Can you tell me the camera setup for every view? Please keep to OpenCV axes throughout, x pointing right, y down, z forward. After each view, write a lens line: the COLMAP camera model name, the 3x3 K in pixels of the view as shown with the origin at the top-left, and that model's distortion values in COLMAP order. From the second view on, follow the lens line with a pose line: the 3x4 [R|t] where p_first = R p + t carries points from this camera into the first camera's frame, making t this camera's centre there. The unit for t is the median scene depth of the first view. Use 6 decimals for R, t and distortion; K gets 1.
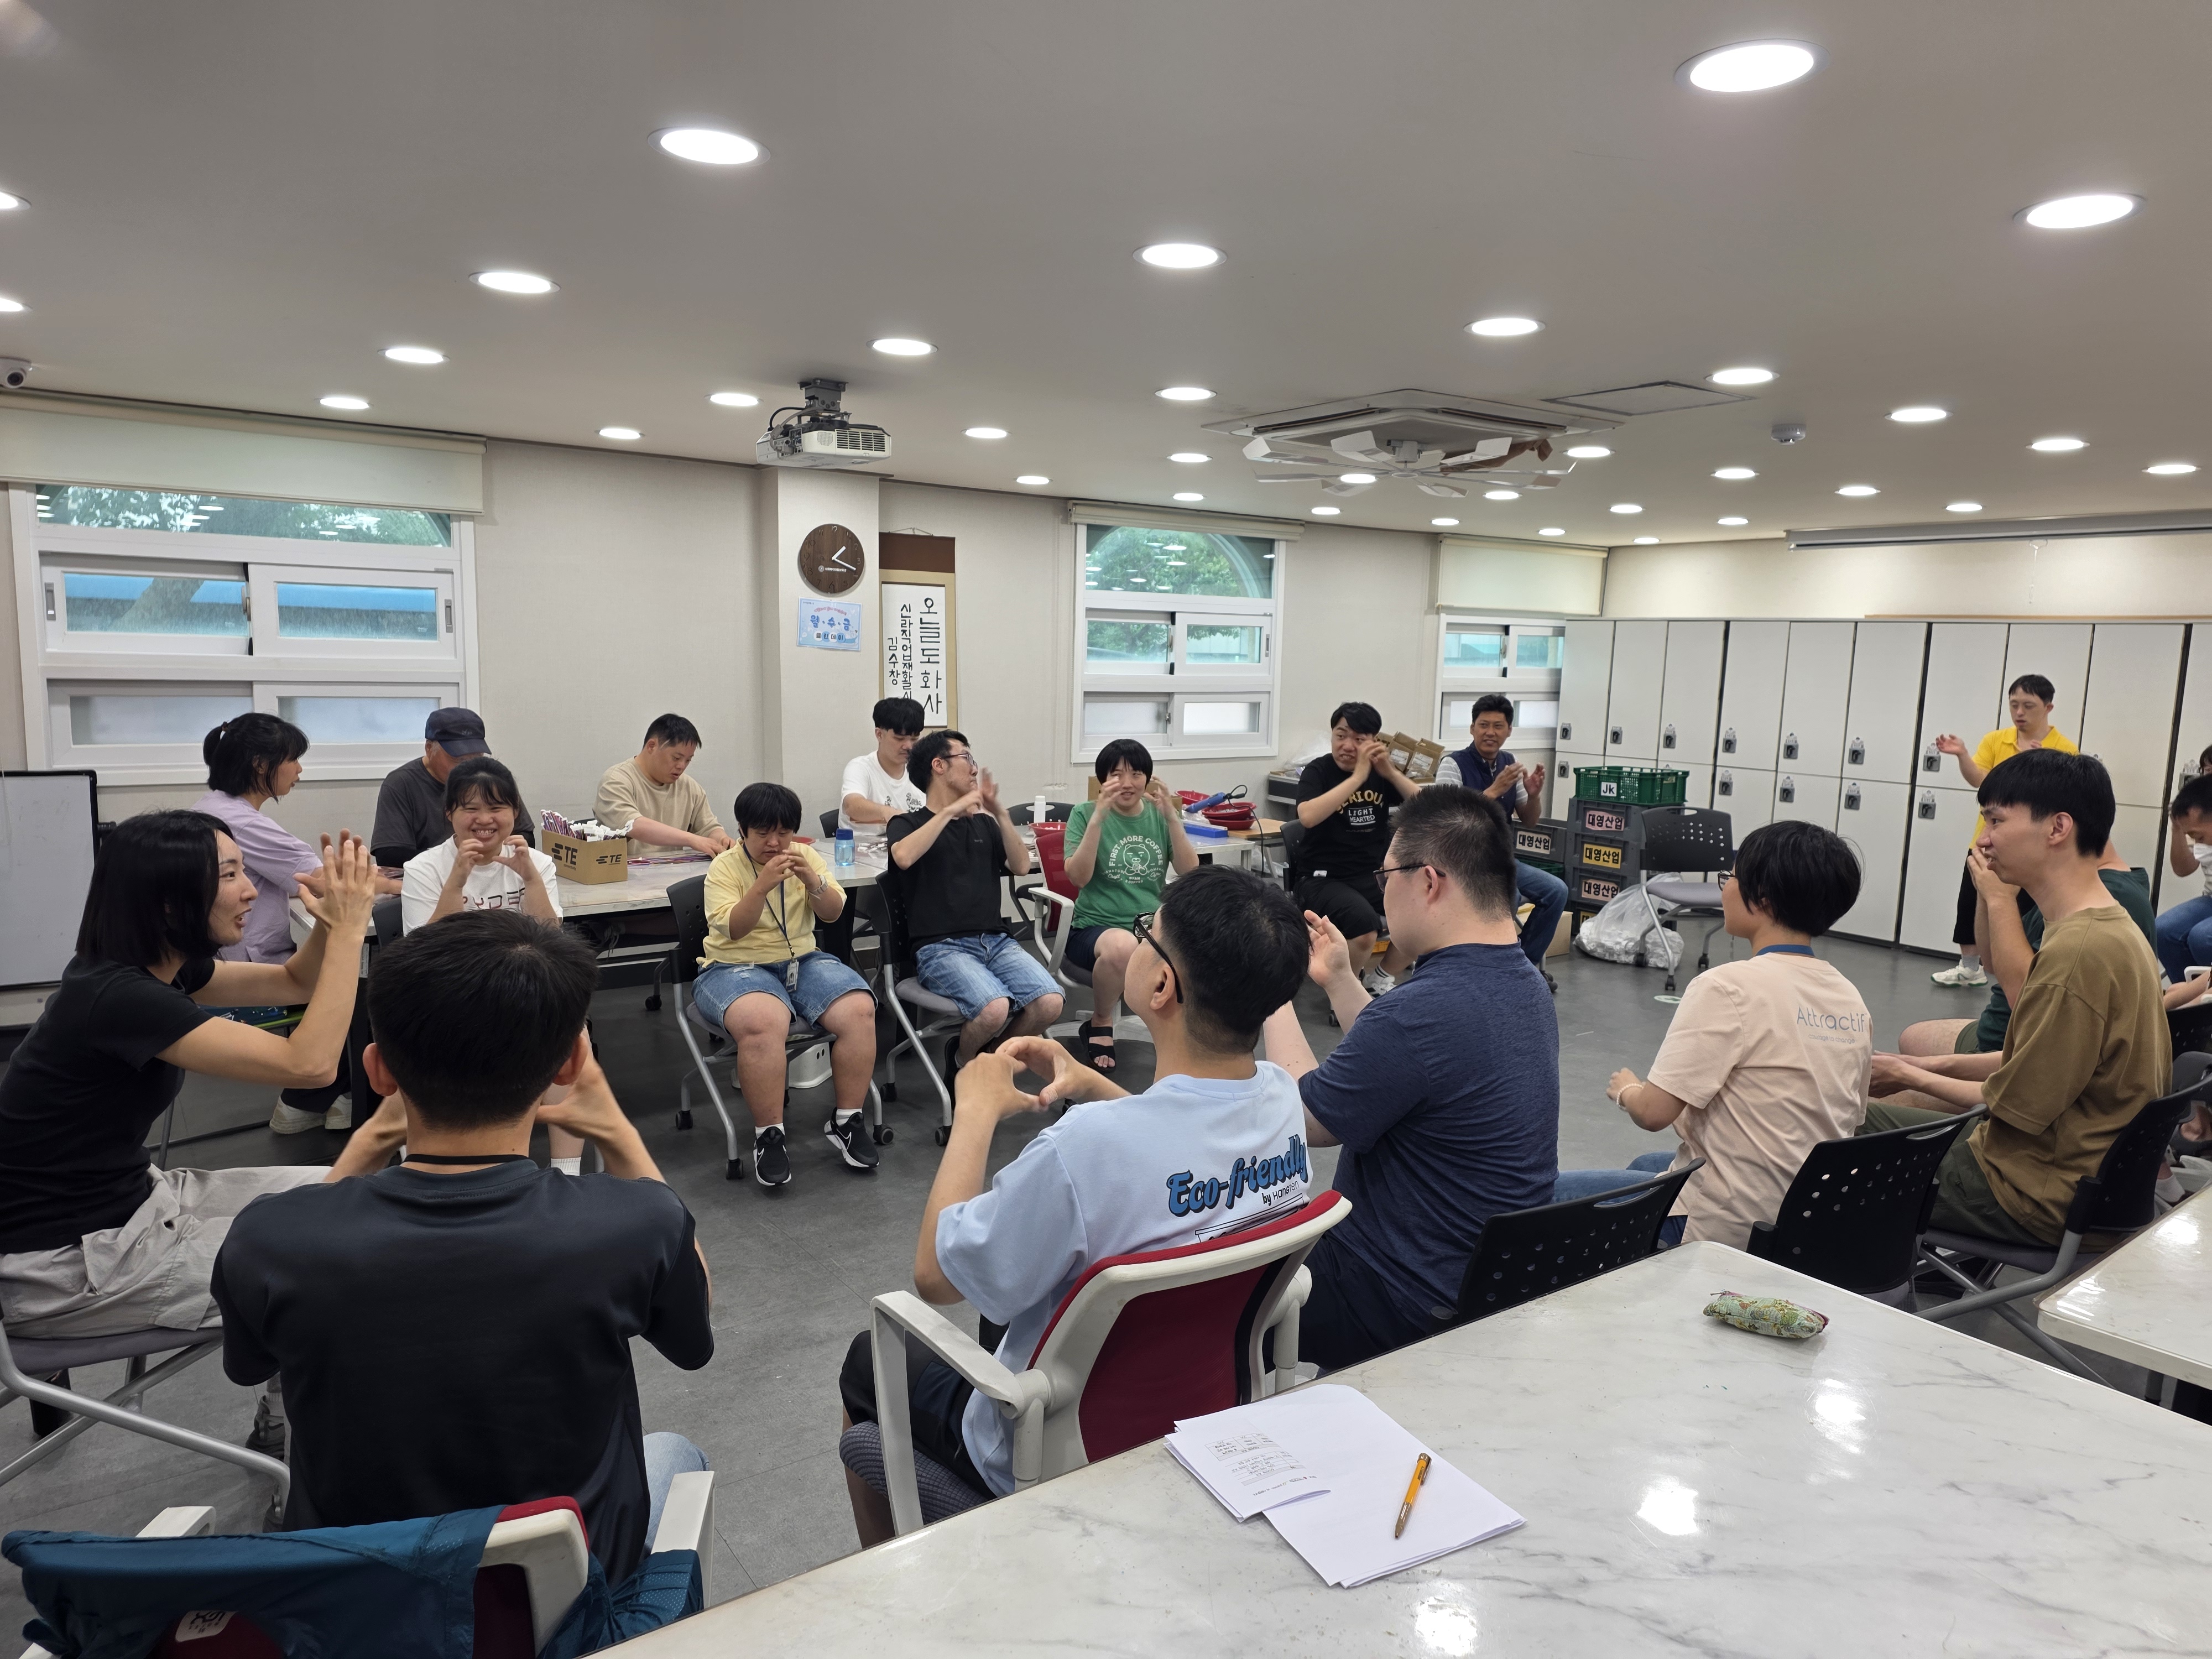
lens RADIAL K [[1479.4, 0, 1123.4], [0, 1479.4, 837.6], [0, 0, 1]] dist [0.087334, -0.076472]
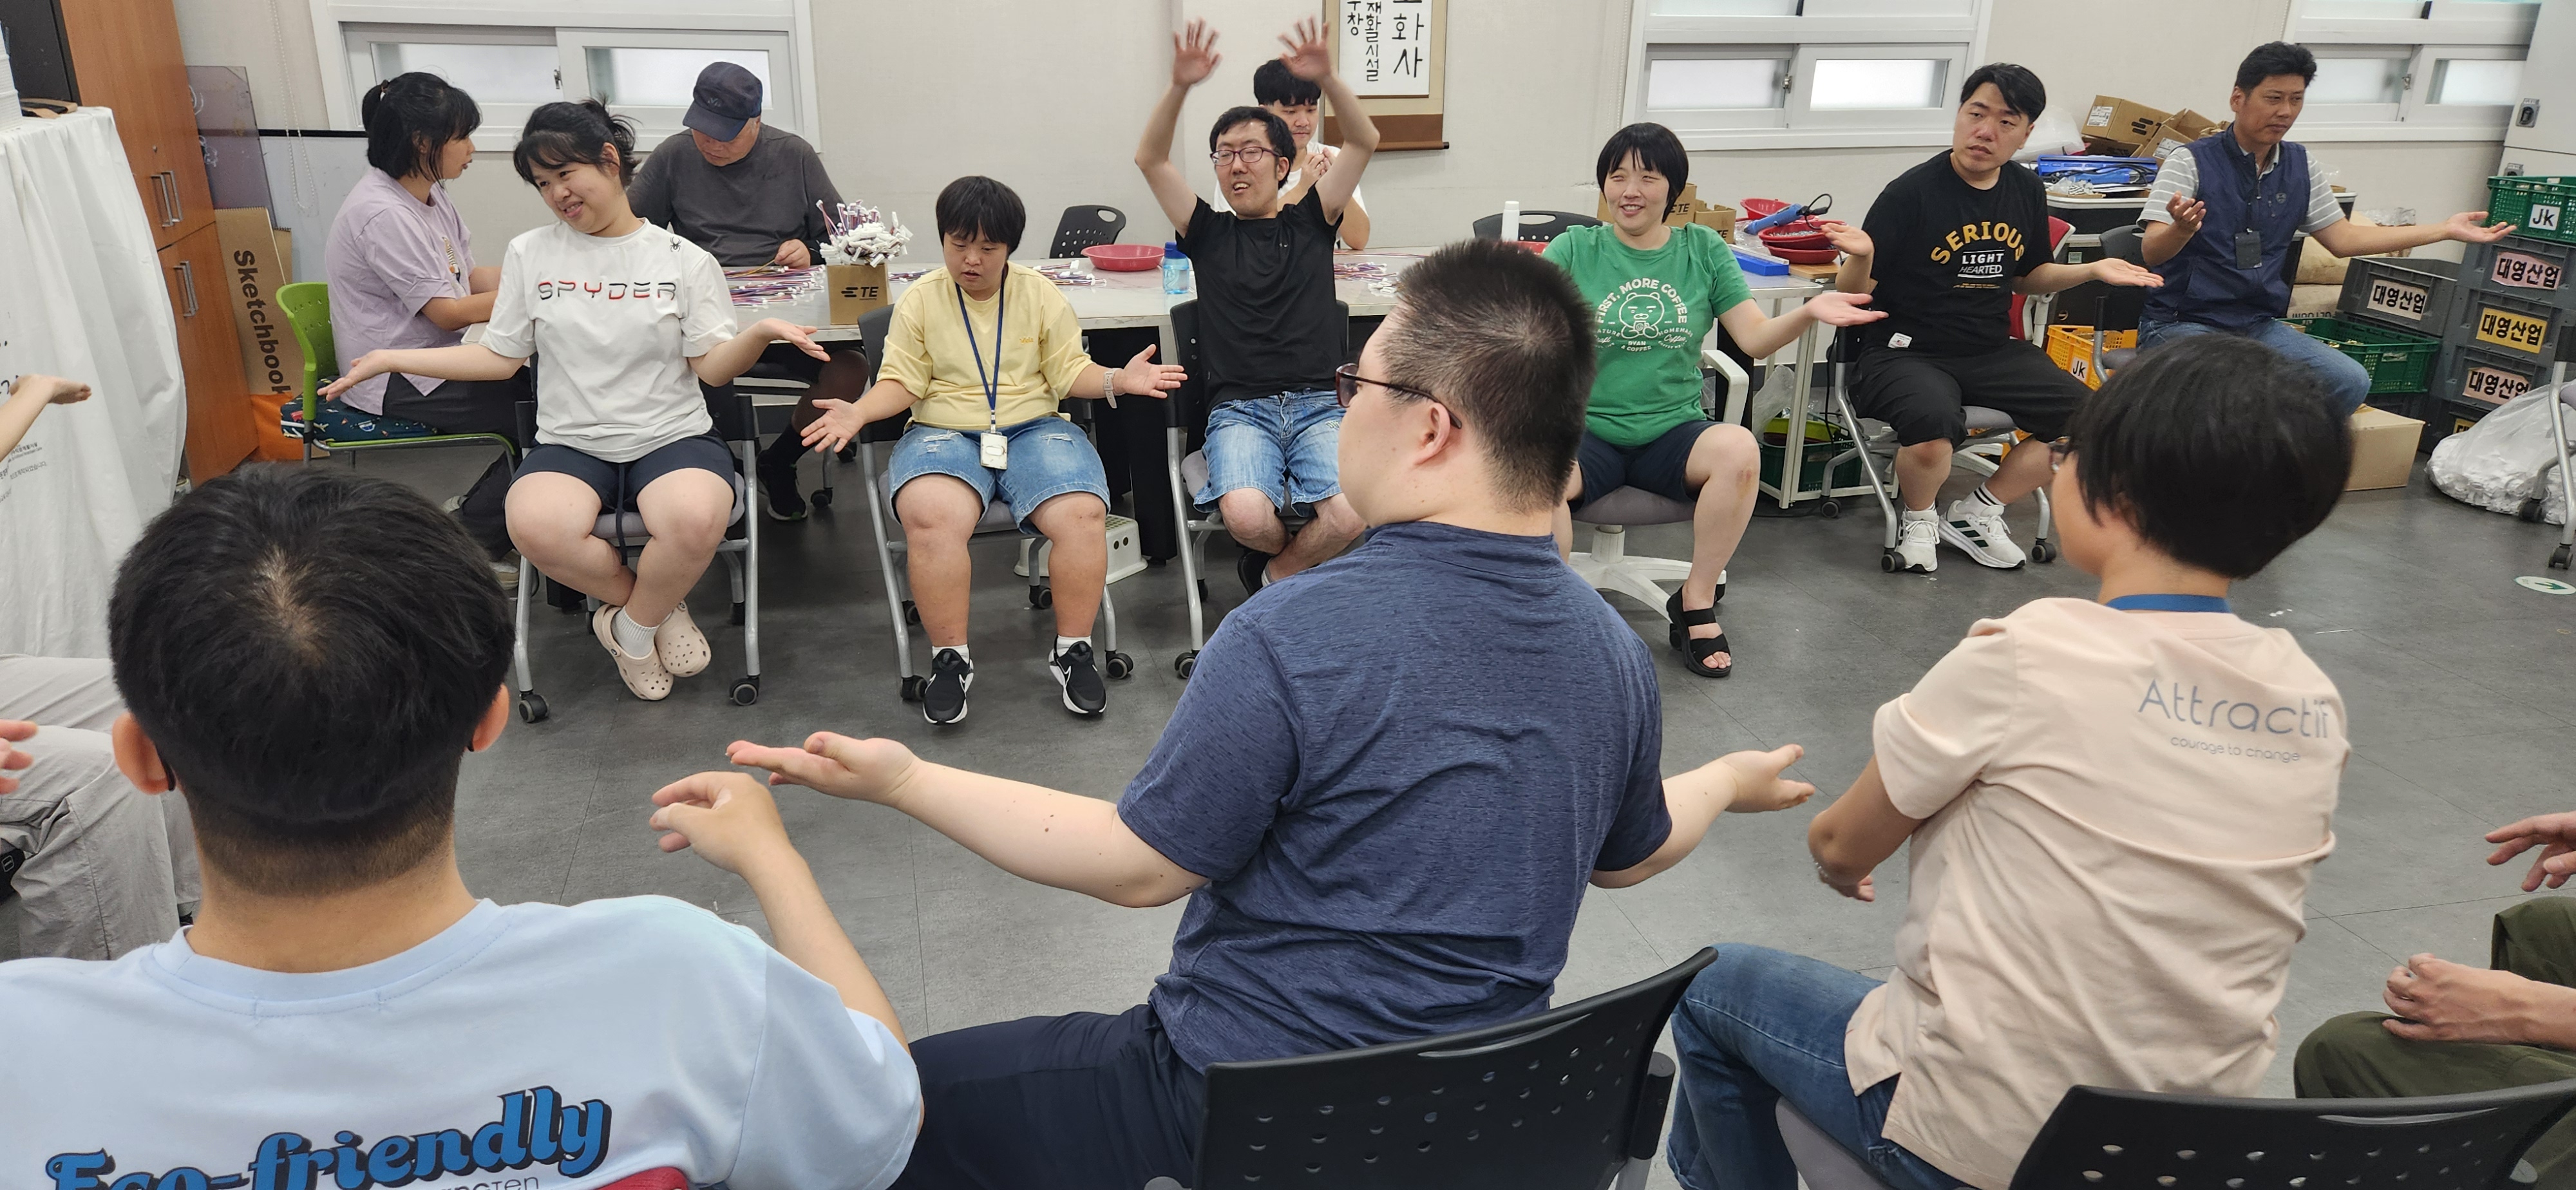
lens RADIAL K [[1723.7, 0, 1295.2], [0, 1723.7, 584.3], [0, 0, 1]] dist [0.069839, -0.054145]
pose [[0.922039, 0.119208, -0.368284, 0.158335], [-0.042673, 0.976905, 0.209370, -0.016686], [0.384737, -0.177332, 0.905832, 0.169002]]
